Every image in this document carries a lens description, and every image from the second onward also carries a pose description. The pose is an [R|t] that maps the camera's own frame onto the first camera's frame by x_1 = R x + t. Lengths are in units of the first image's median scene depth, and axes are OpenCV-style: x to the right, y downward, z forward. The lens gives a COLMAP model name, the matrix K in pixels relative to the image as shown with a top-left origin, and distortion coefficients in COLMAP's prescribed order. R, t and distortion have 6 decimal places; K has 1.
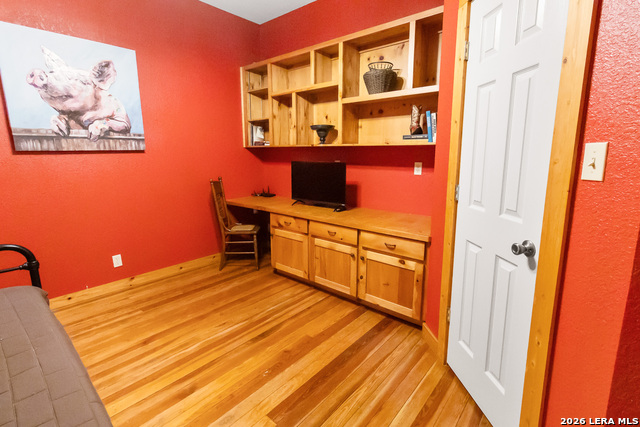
lens RADIAL K [[302.4, 0, 326.5], [0, 302.4, 204.4], [0, 0, 1]] dist [0.001761, 0.000918]
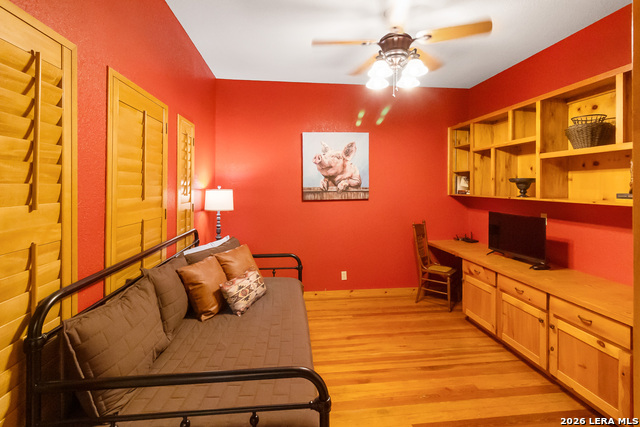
lens RADIAL K [[302.4, 0, 328.4], [0, 302.4, 187.5], [0, 0, 1]] dist [0.001761, 0.000918]
pose [[0.747664, 0.006657, -0.664044, 0.196823], [-0.118212, 0.985314, -0.123220, -0.038267], [0.653471, 0.170625, 0.737470, -0.166623]]
